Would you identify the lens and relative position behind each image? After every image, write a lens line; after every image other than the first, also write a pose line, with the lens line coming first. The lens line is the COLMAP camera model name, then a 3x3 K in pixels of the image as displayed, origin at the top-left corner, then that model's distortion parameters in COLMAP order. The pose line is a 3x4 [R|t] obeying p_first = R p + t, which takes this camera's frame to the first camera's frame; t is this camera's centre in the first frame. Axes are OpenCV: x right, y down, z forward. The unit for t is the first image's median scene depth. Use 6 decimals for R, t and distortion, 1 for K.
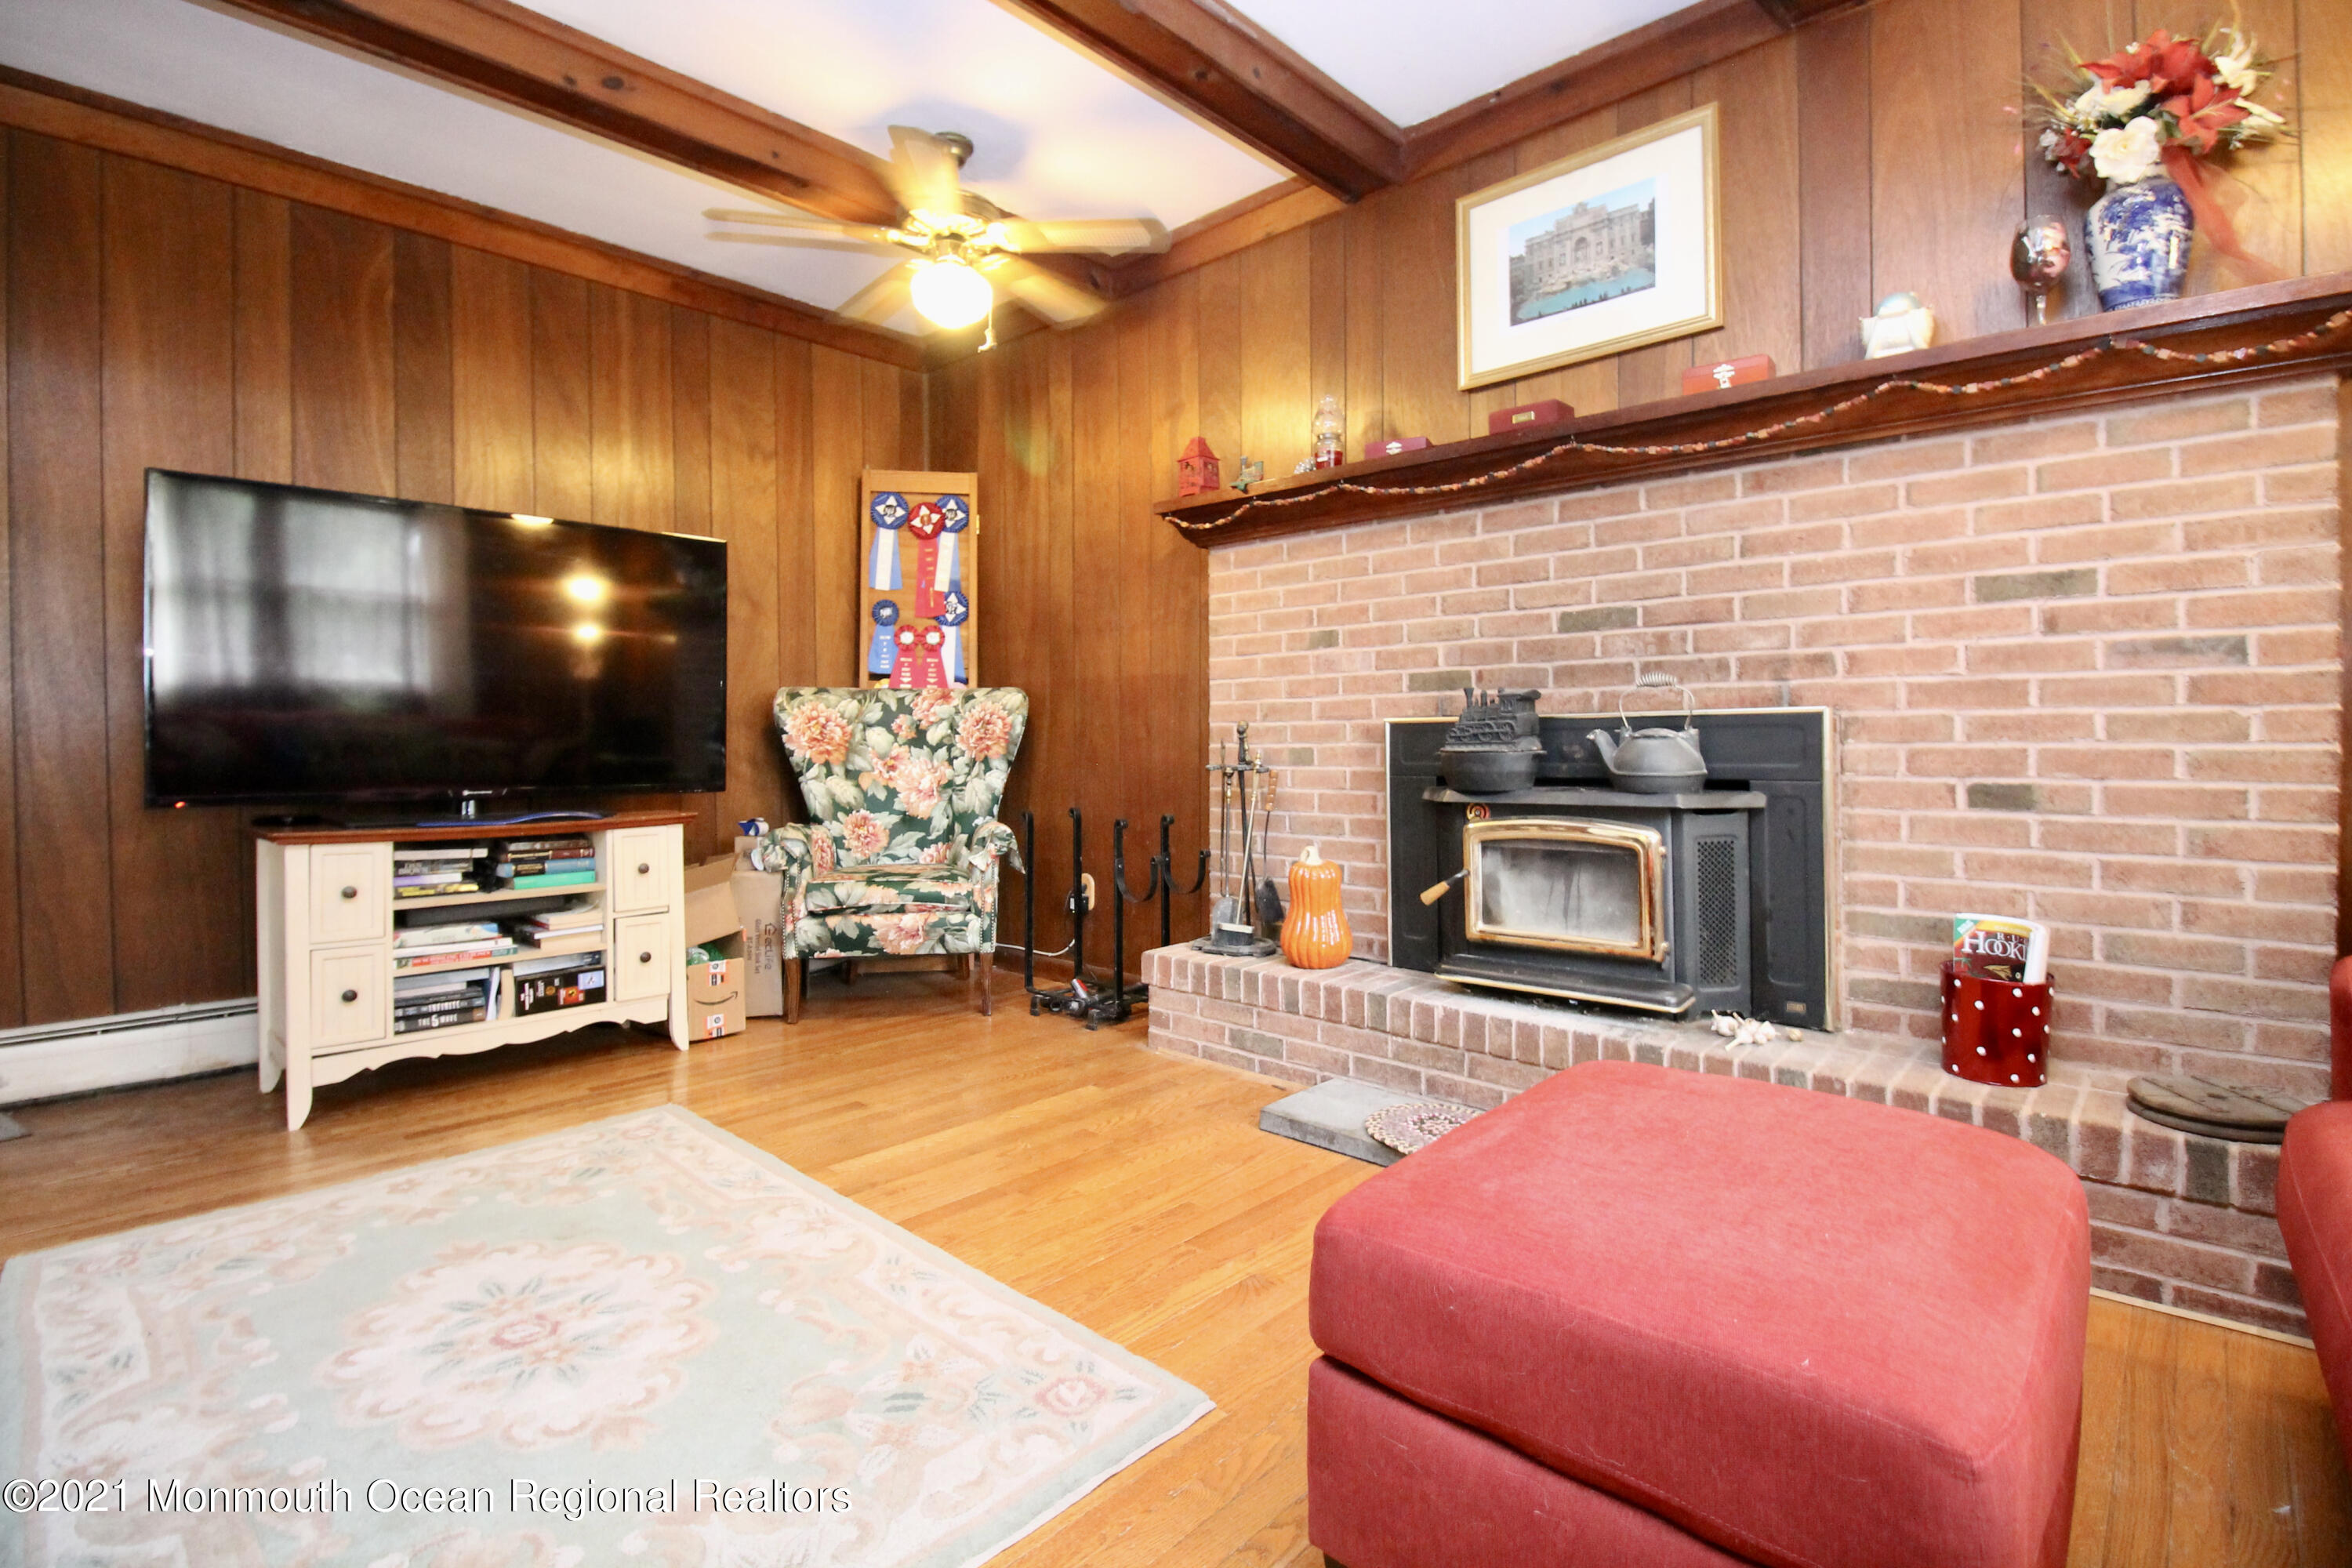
lens RADIAL K [[1103.4, 0, 1185.9], [0, 1103.4, 752.2], [0, 0, 1]] dist [-0.000065, -0.014260]
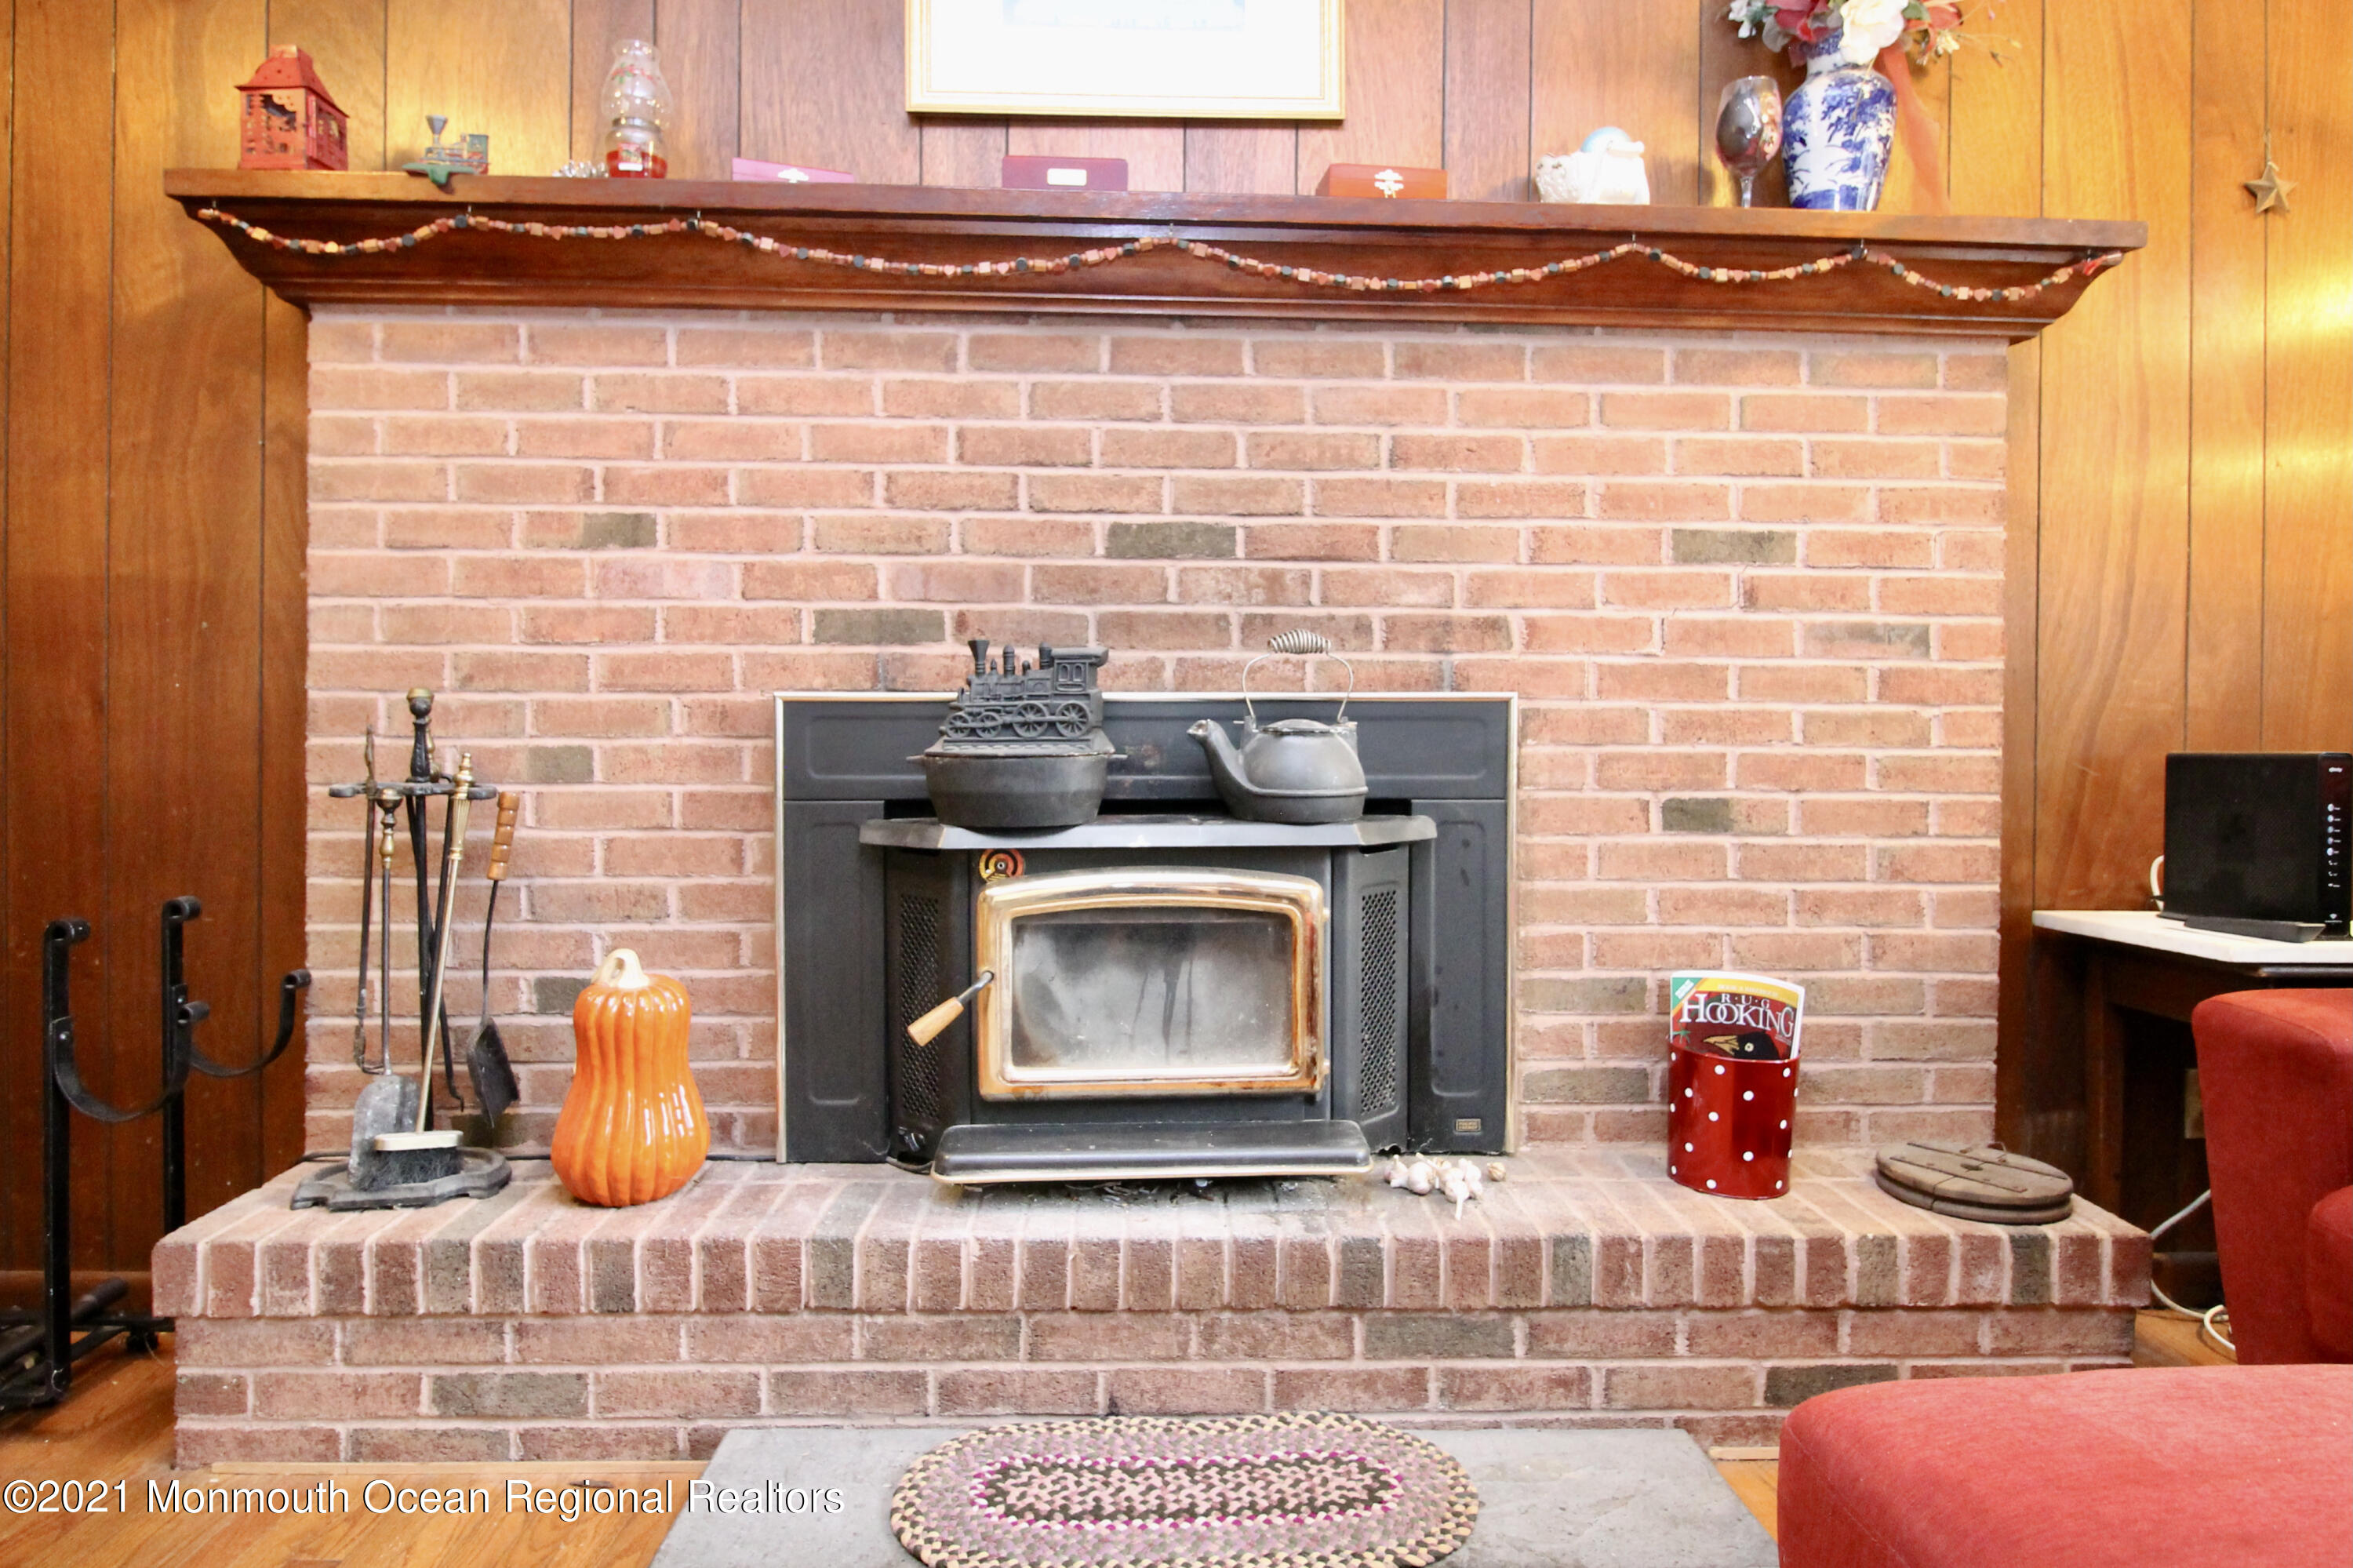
lens RADIAL K [[1333.8, 0, 1184.1], [0, 1333.8, 752.4], [0, 0, 1]] dist [0.010861, -0.019826]
pose [[0.708788, 0.003356, 0.705414, -0.145355], [-0.002220, 0.999994, -0.002527, -0.000752], [-0.705418, 0.000225, 0.708791, 0.468180]]
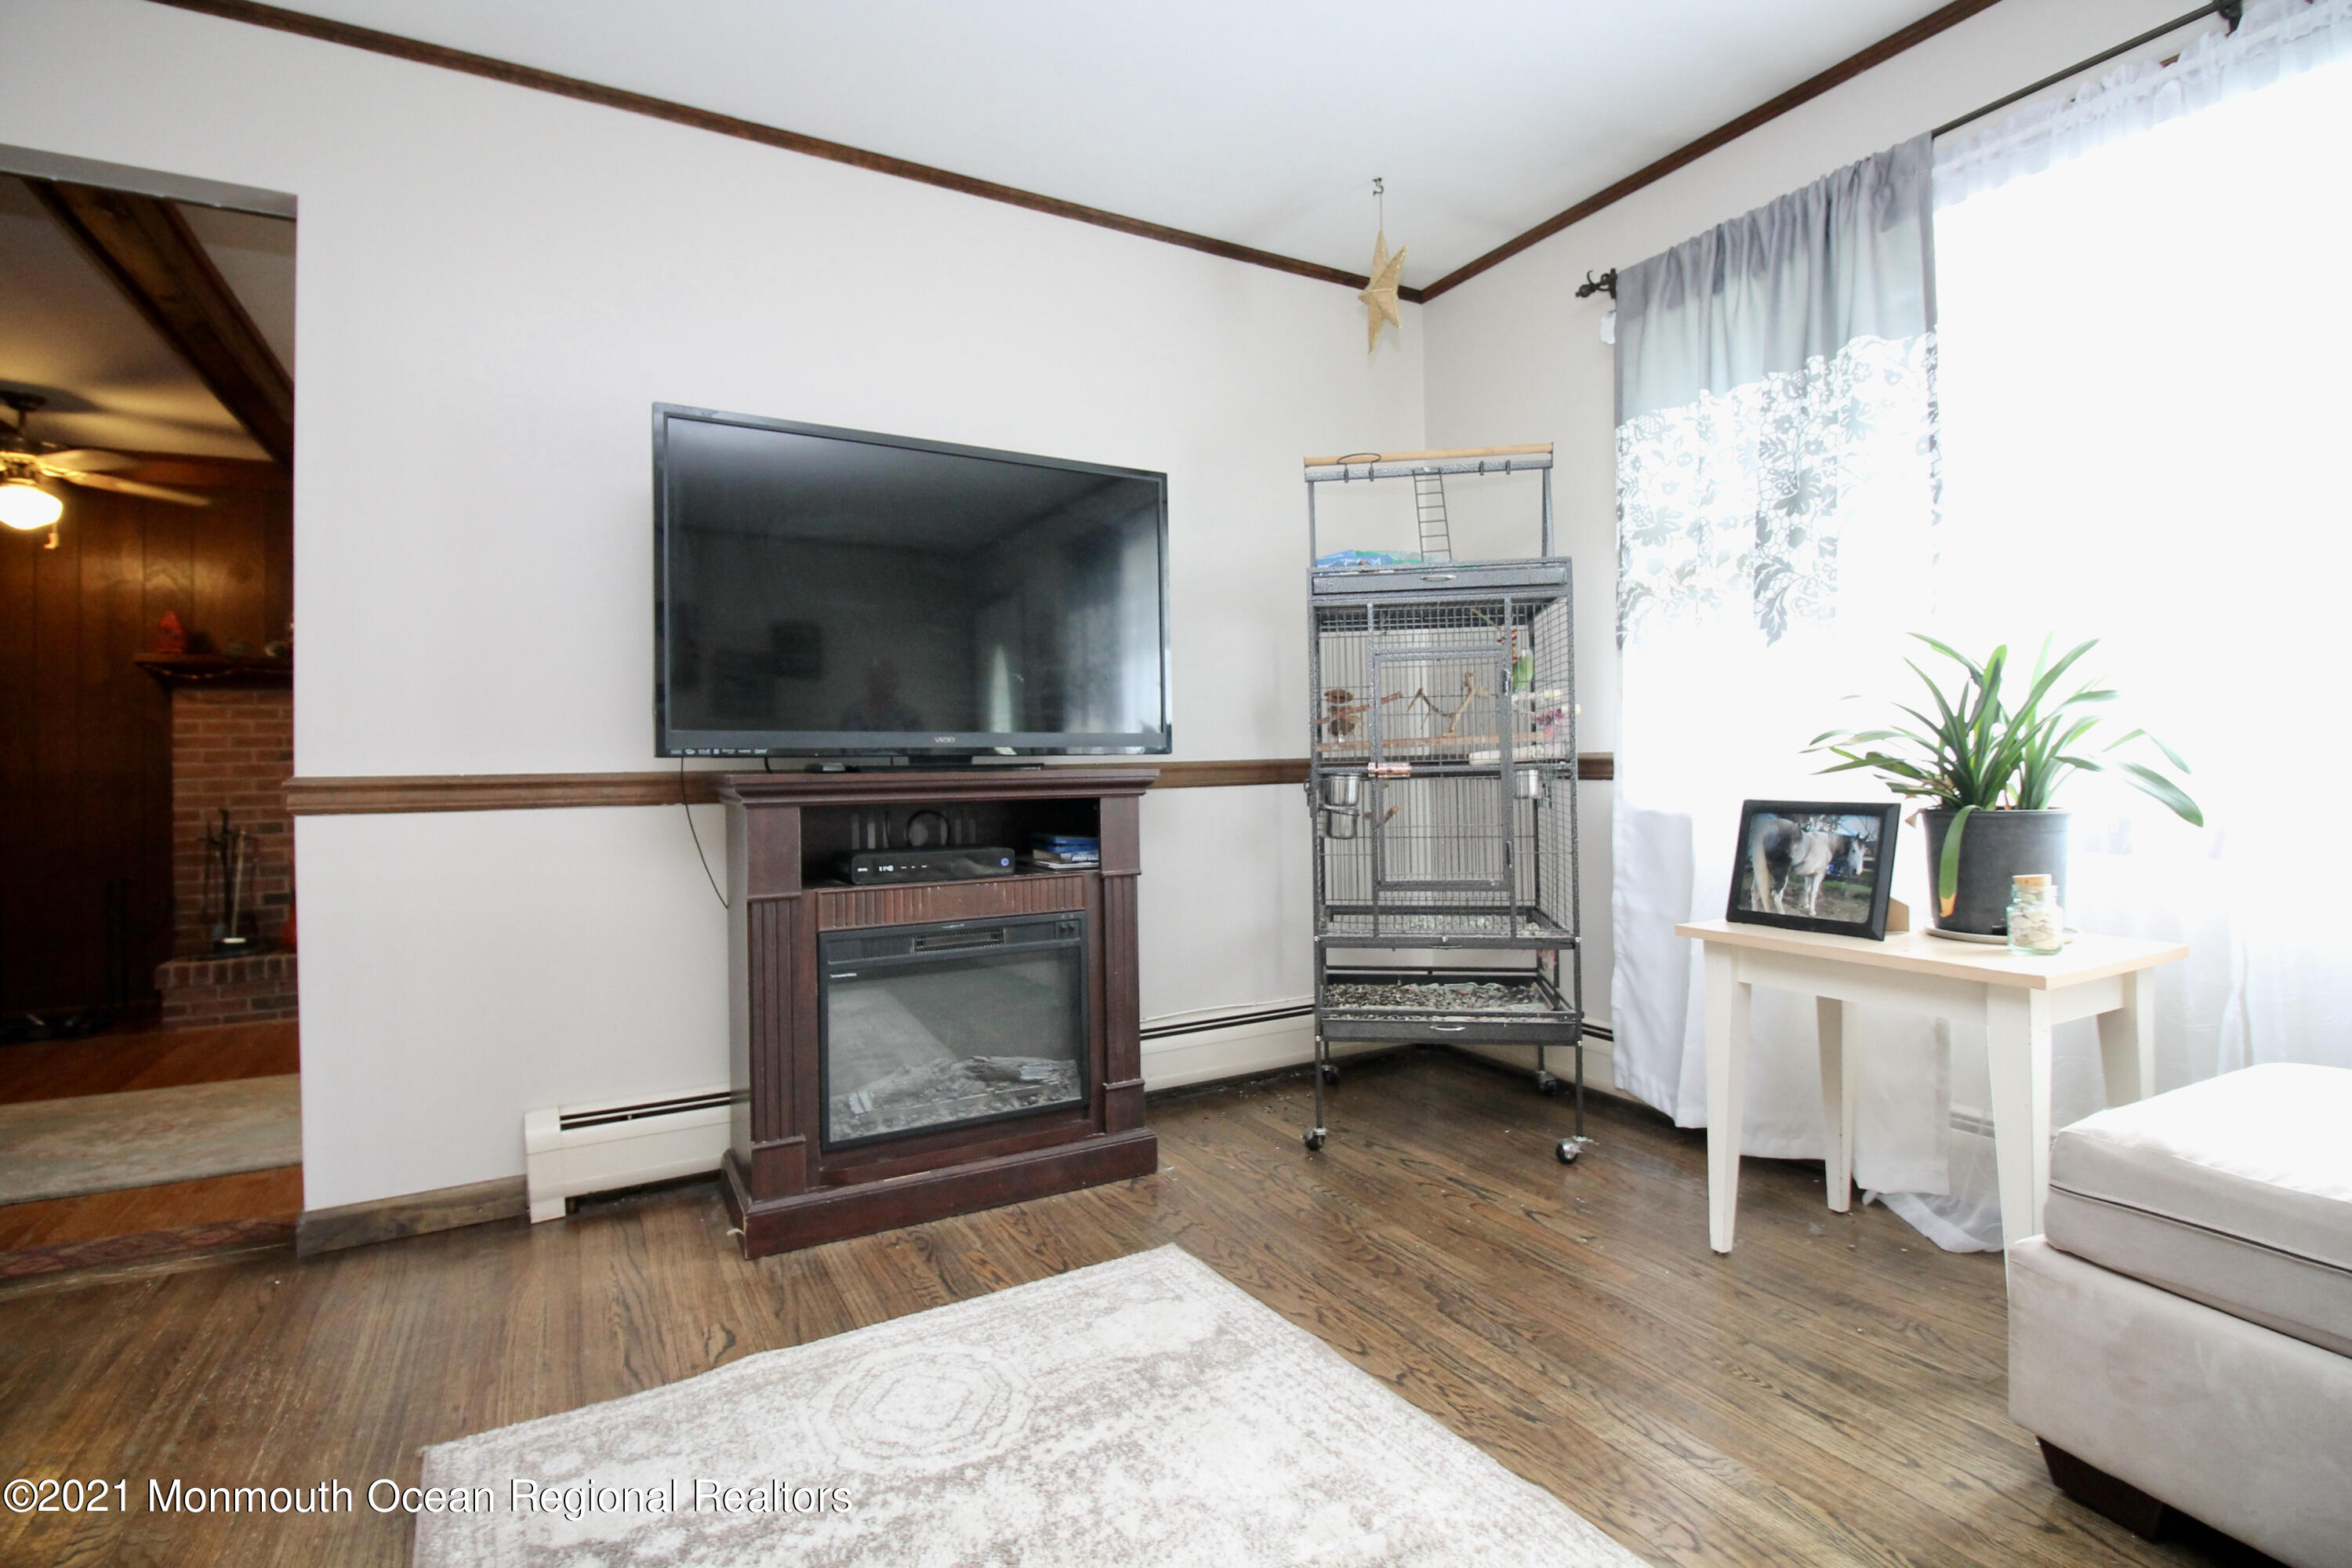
lens RADIAL K [[1099.8, 0, 1196.1], [0, 1099.8, 757.3], [0, 0, 1]] dist [-0.001554, -0.013056]
pose [[0.306320, -0.001683, 0.951927, -1.213176], [0.023180, 0.999715, -0.005692, -0.071087], [-0.951646, 0.023809, 0.306272, -0.932841]]
